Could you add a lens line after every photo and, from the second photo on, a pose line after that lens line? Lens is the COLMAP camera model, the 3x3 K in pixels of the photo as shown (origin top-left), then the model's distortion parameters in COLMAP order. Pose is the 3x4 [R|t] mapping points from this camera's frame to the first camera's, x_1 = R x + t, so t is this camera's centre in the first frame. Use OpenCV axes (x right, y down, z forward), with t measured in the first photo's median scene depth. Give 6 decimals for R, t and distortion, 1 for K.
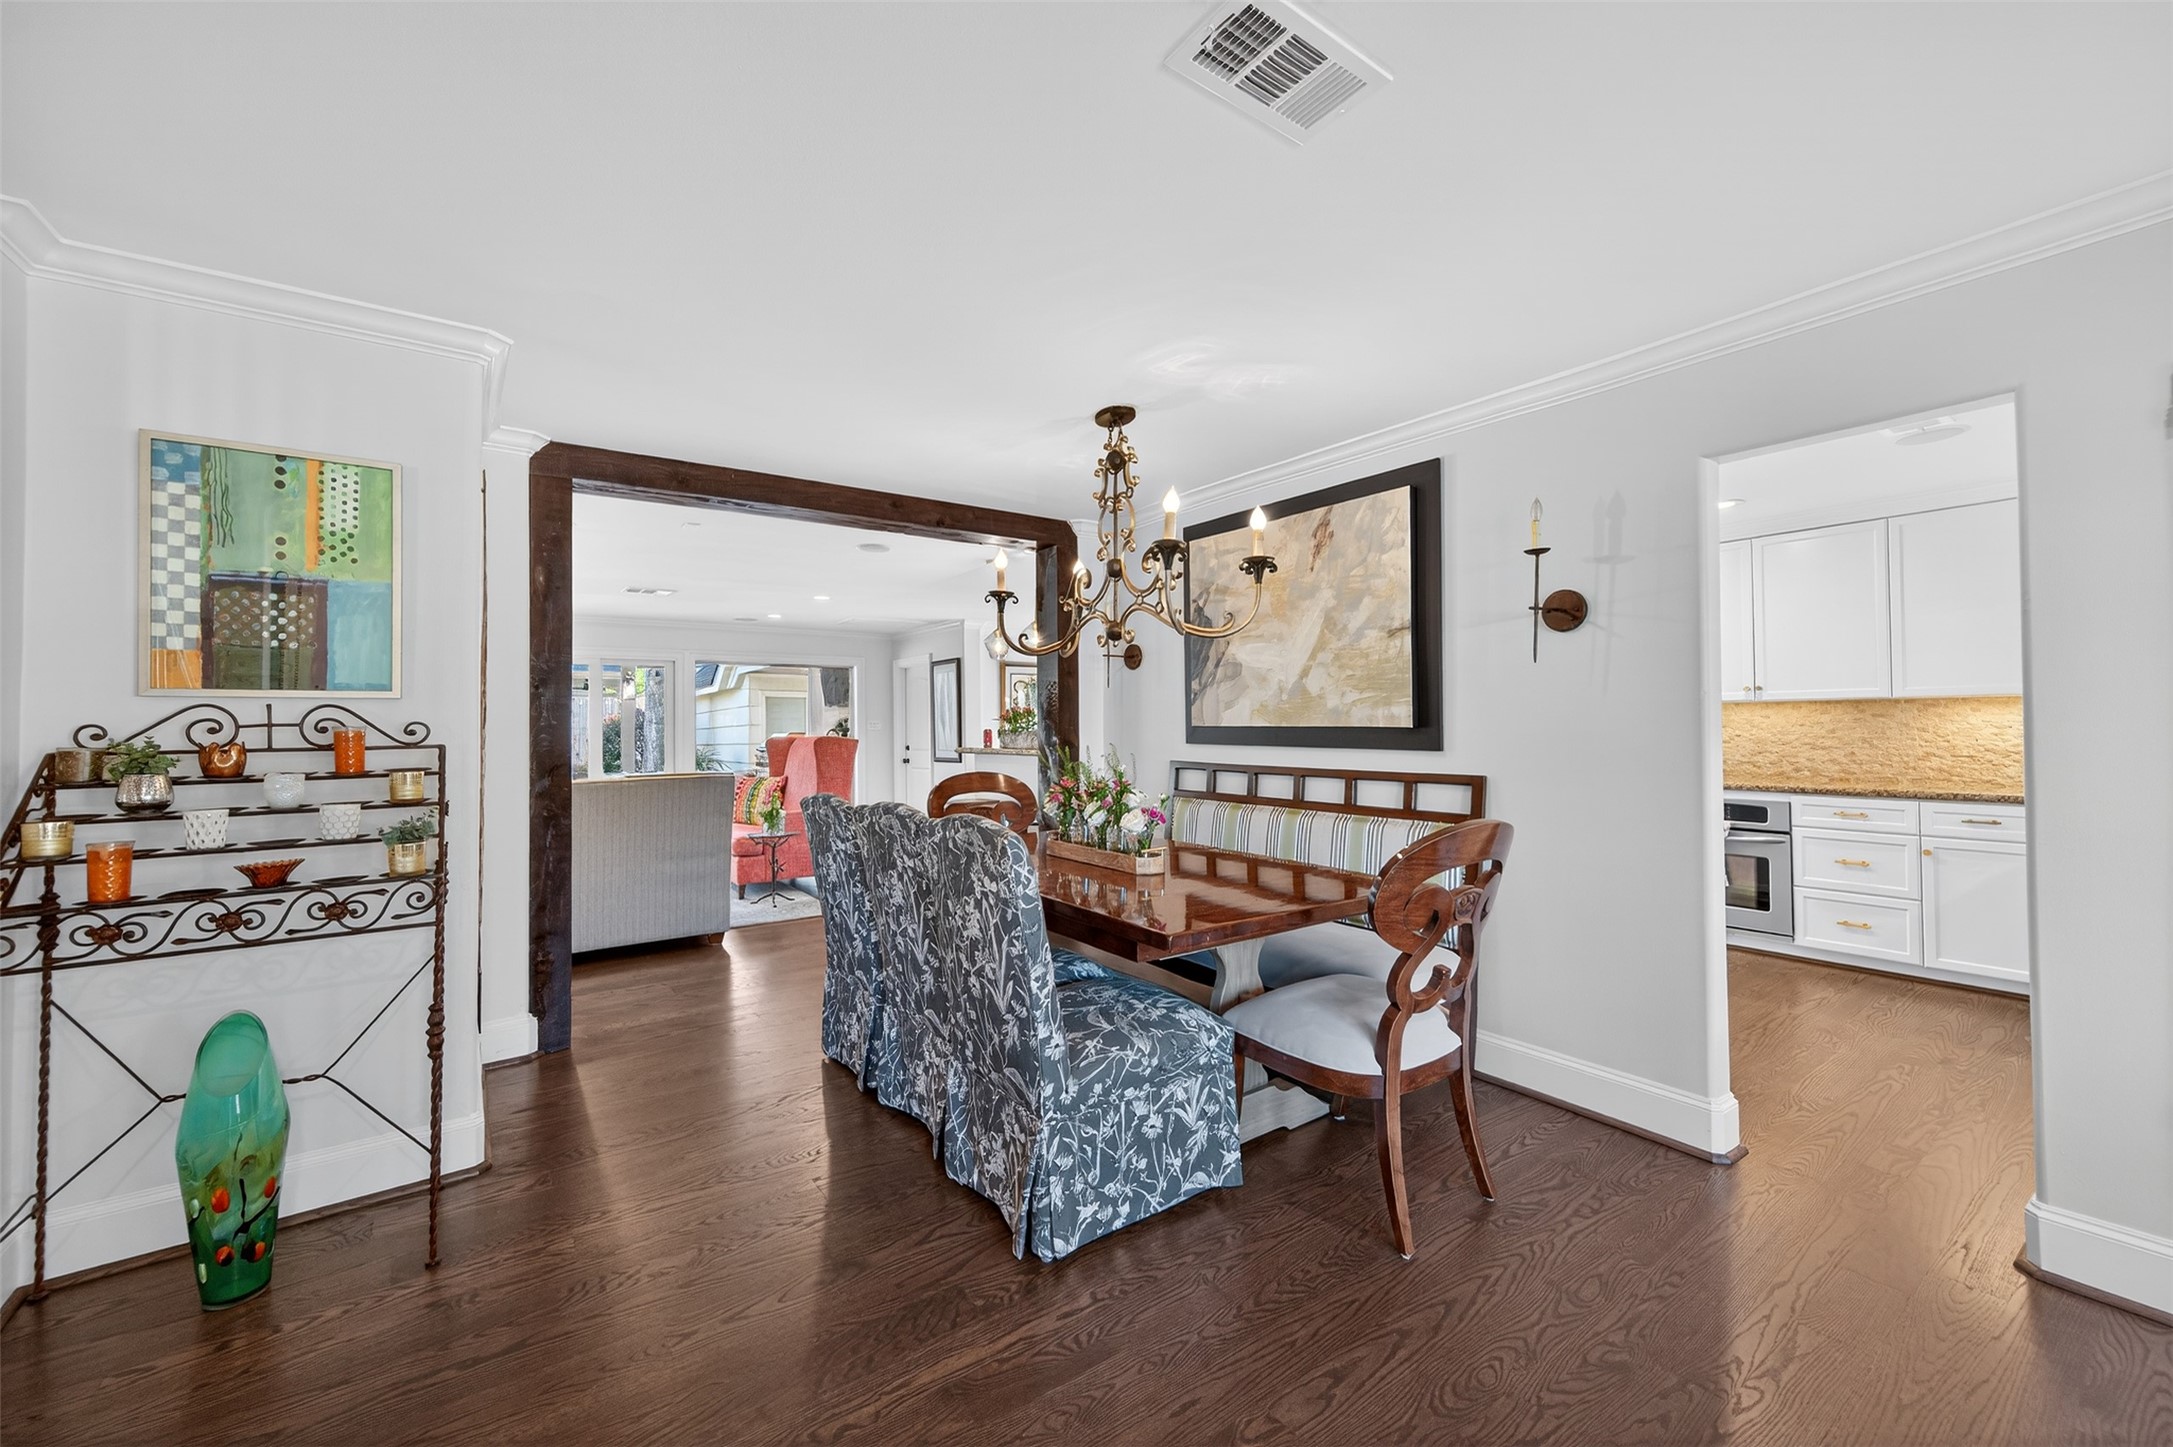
lens RADIAL K [[848.8, 0, 1095.2], [0, 848.8, 720.2], [0, 0, 1]] dist [0.002522, 0.000064]
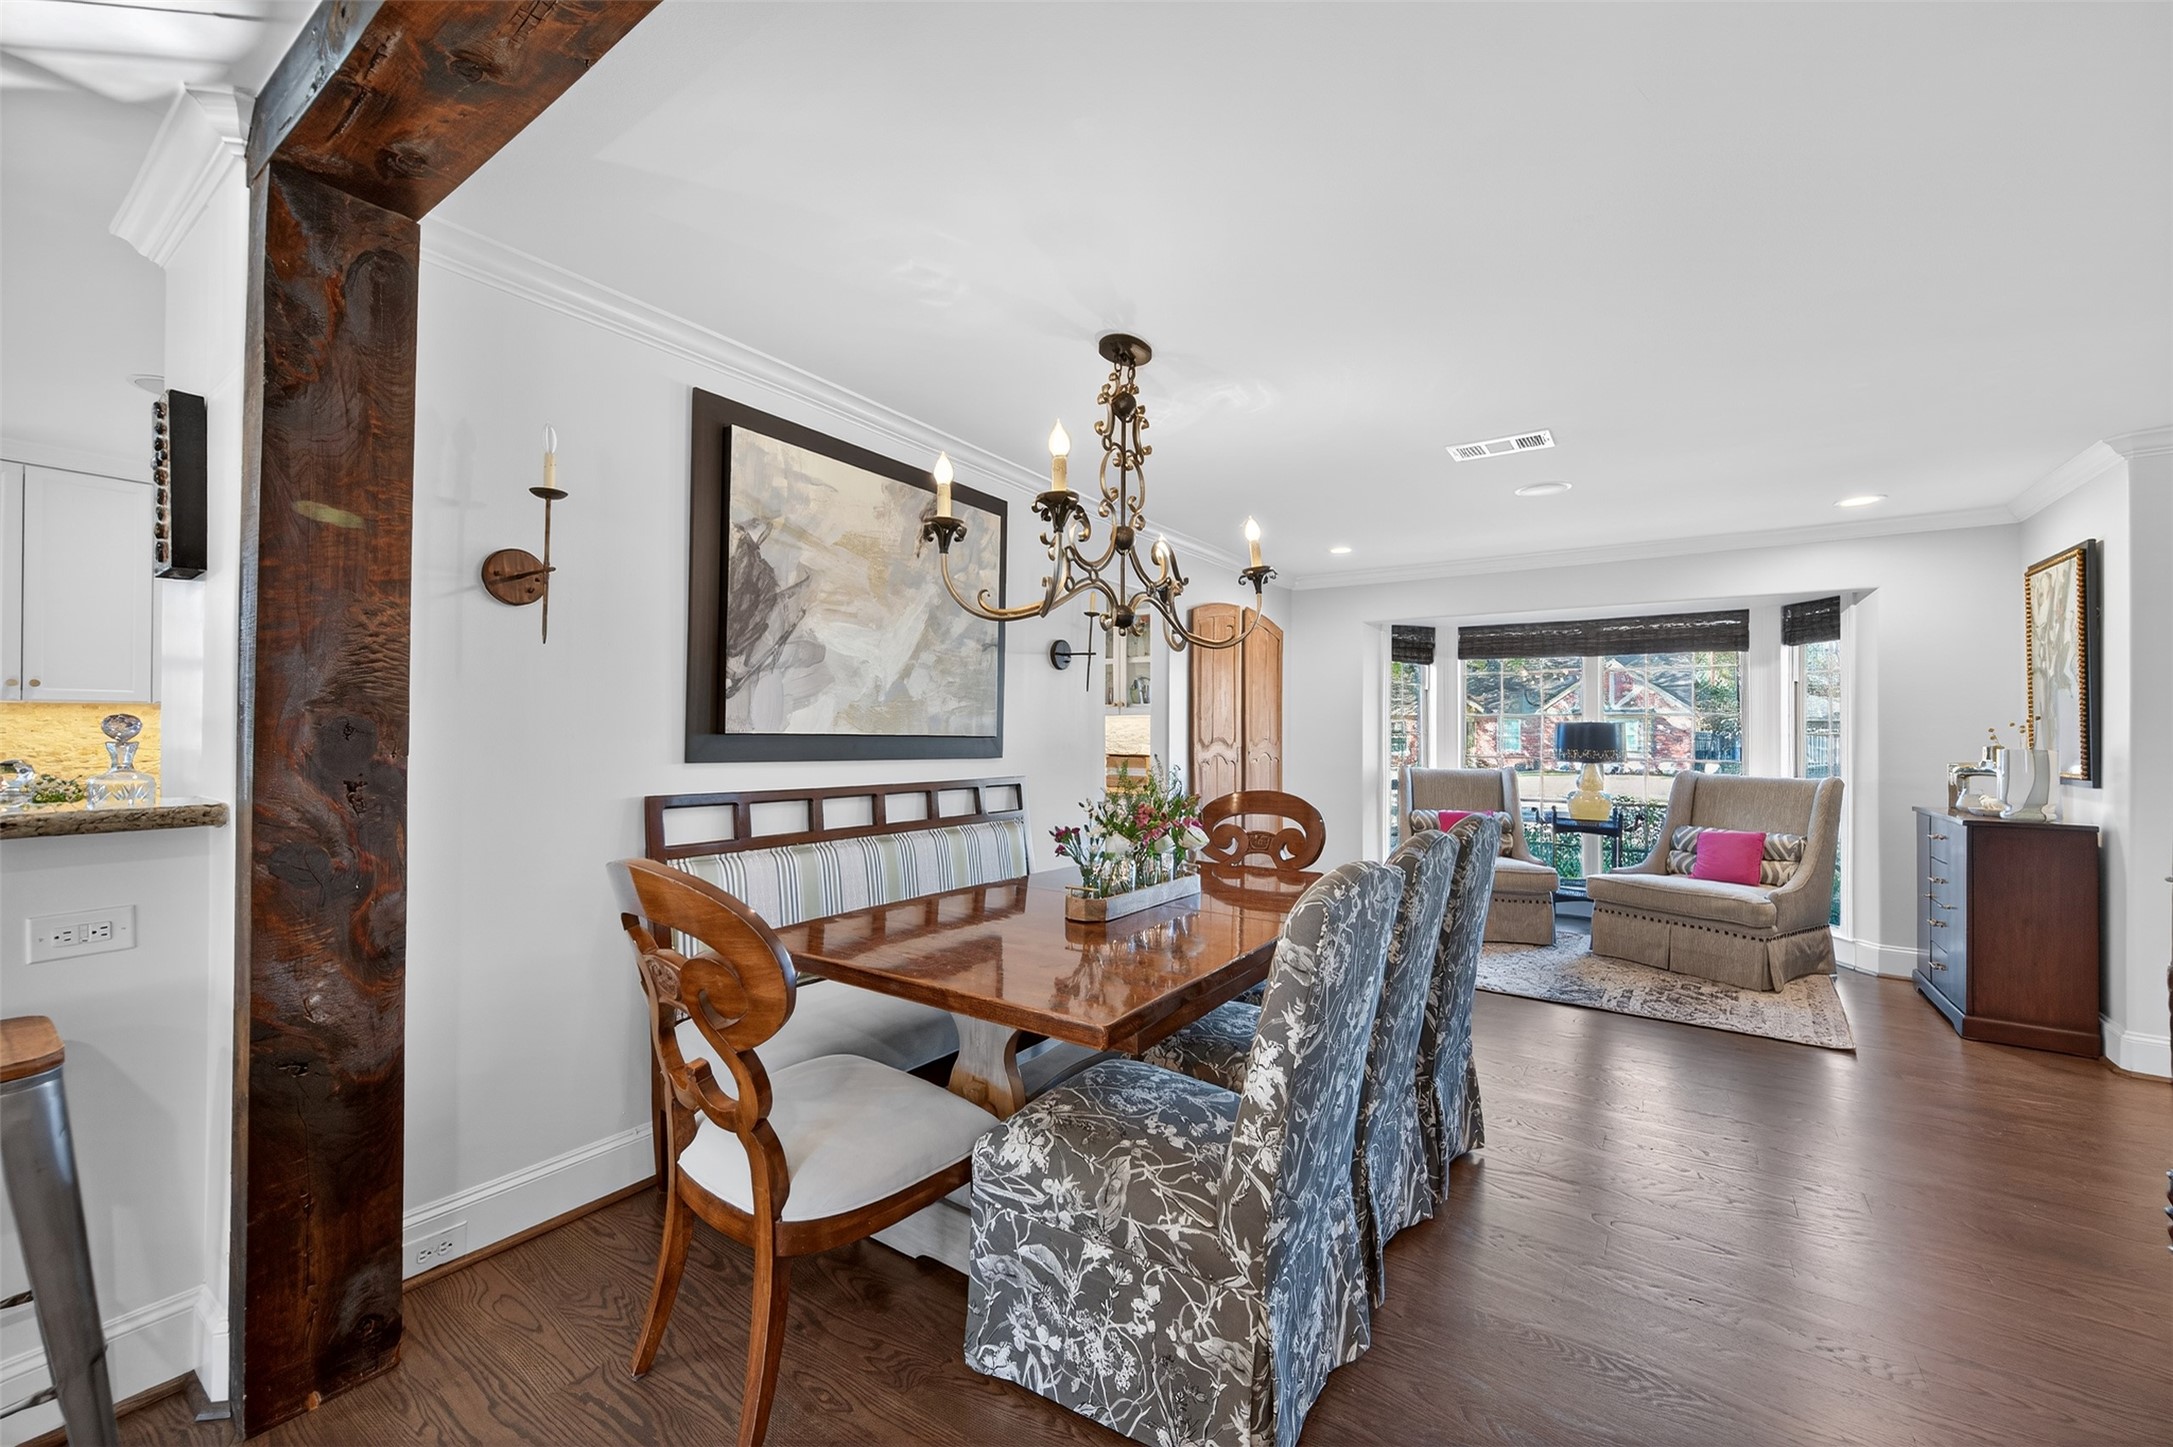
lens RADIAL K [[848.8, 0, 1106.6], [0, 848.8, 729.9], [0, 0, 1]] dist [0.002522, 0.000064]
pose [[-0.335698, 0.017543, 0.941806, -0.623887], [-0.005095, 0.999778, -0.020439, 0.018596], [-0.941956, -0.011660, -0.335534, 1.096425]]
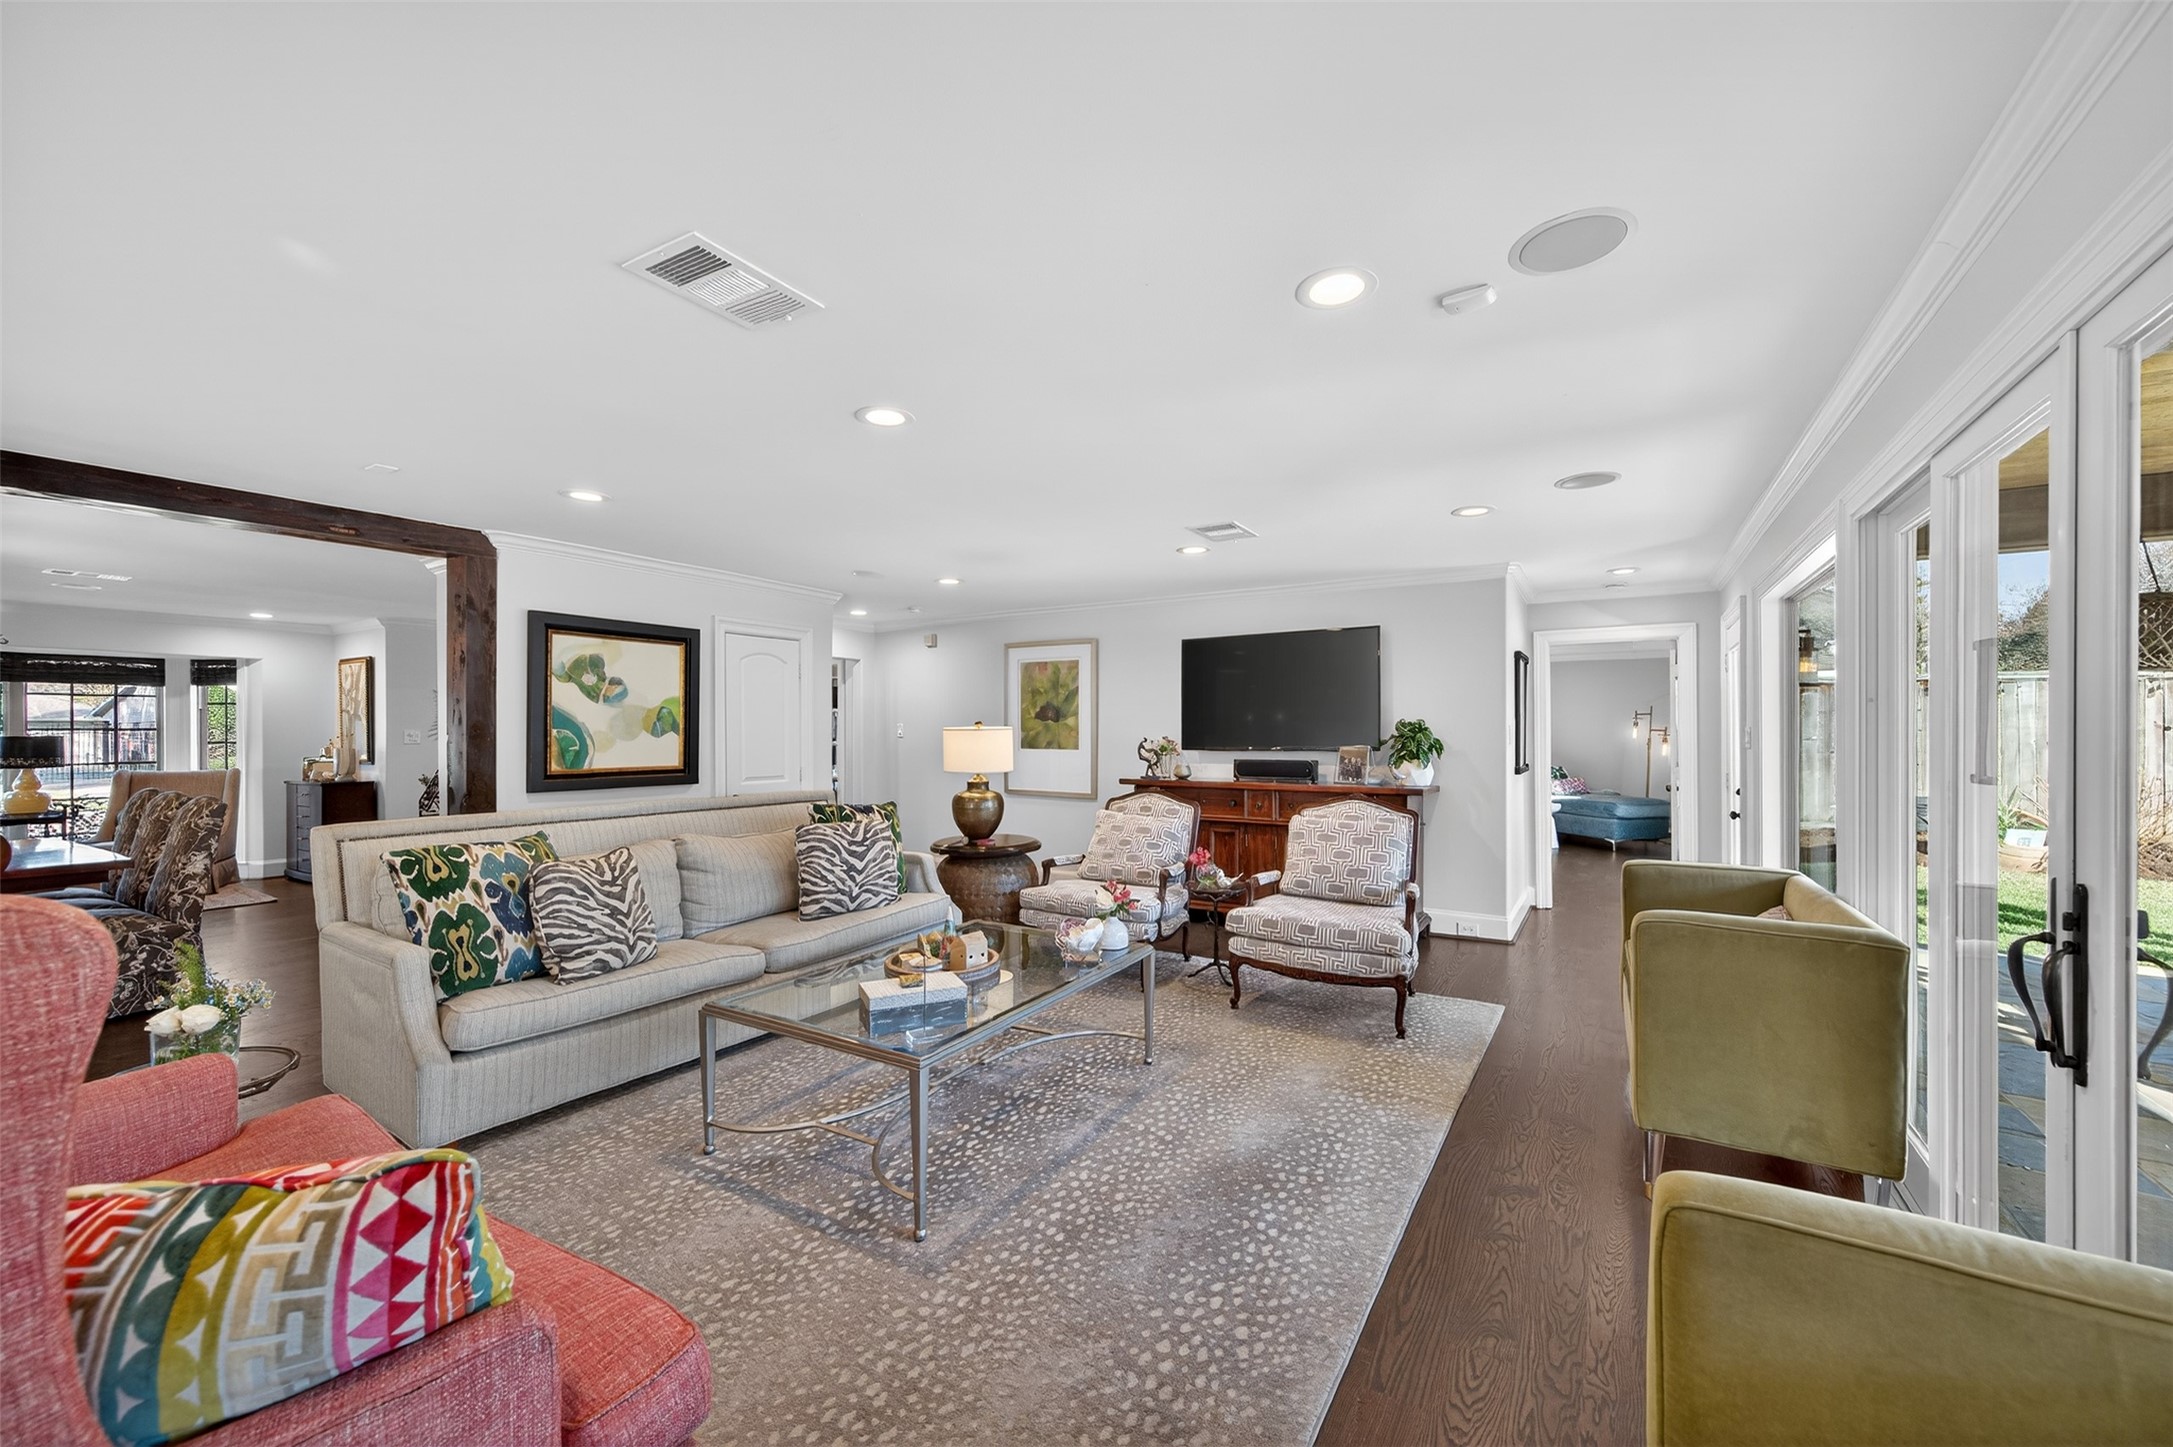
lens RADIAL K [[848.8, 0, 1094.9], [0, 848.8, 731.4], [0, 0, 1]] dist [0.002522, 0.000064]
pose [[-0.926607, 0.024169, -0.375253, -1.104738], [0.024021, 0.999699, 0.005074, 0.003730], [0.375263, -0.004313, -0.926908, 2.851238]]
